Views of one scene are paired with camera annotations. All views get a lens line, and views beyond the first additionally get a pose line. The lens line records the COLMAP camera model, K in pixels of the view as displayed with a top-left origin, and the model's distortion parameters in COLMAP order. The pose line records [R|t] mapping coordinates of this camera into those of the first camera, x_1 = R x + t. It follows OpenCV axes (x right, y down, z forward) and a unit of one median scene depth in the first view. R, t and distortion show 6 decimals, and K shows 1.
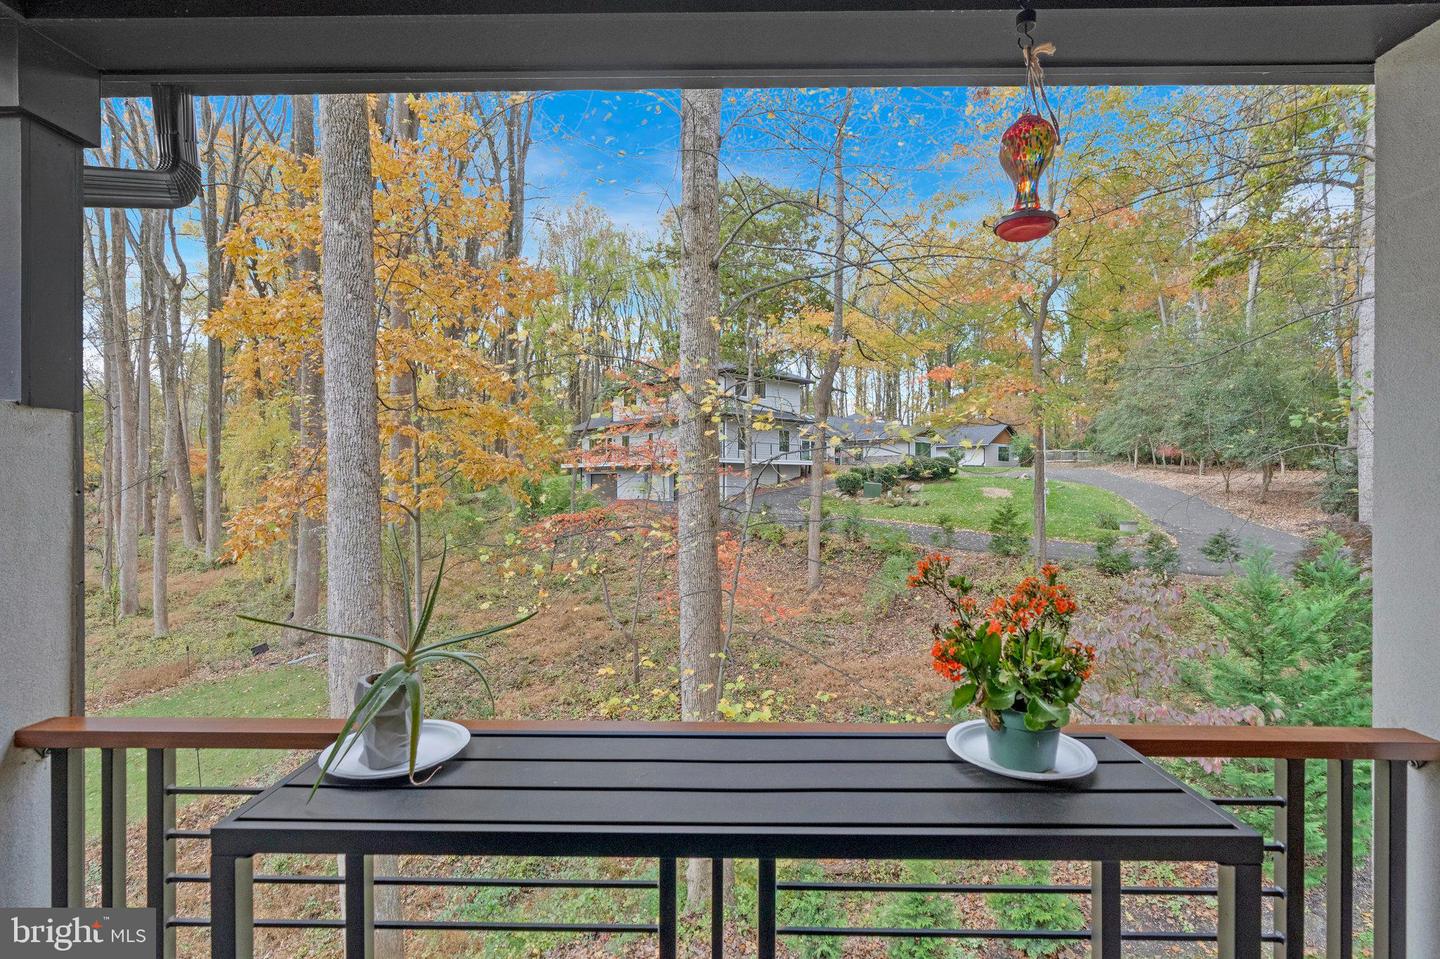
lens RADIAL K [[661.5, 0, 714.1], [0, 661.5, 481.6], [0, 0, 1]] dist [-0.001509, 0.000658]
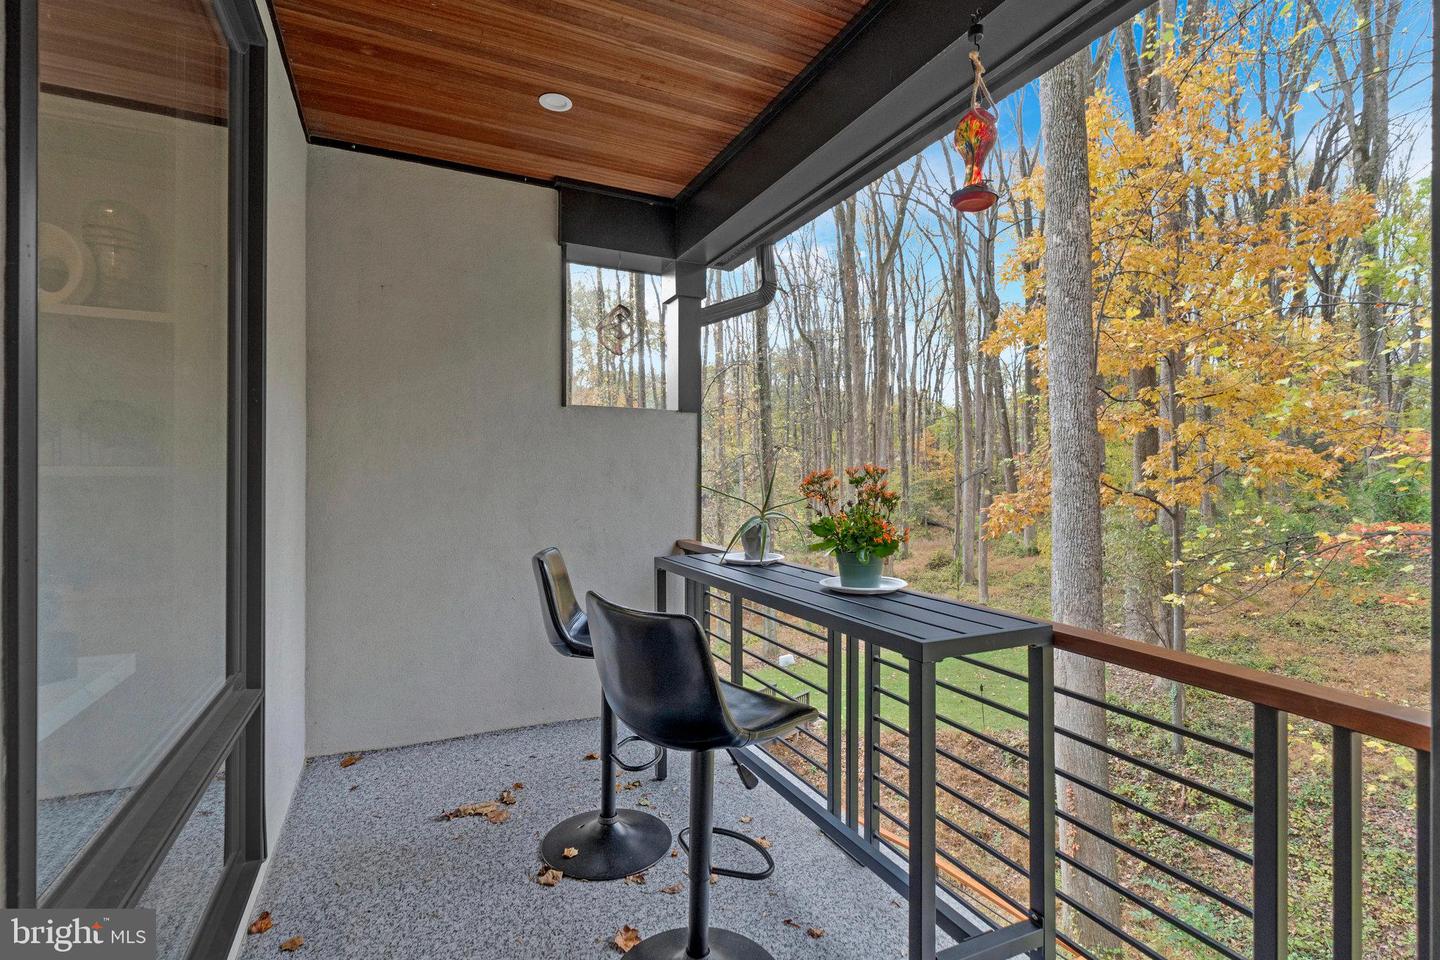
lens RADIAL K [[663.6, 0, 714.5], [0, 663.6, 489.9], [0, 0, 1]] dist [0.000448, 0.000314]
pose [[0.445170, 0.023682, -0.895133, 1.218969], [-0.013157, 0.999715, 0.019905, 0.122960], [0.895350, 0.002916, 0.445354, -0.008523]]
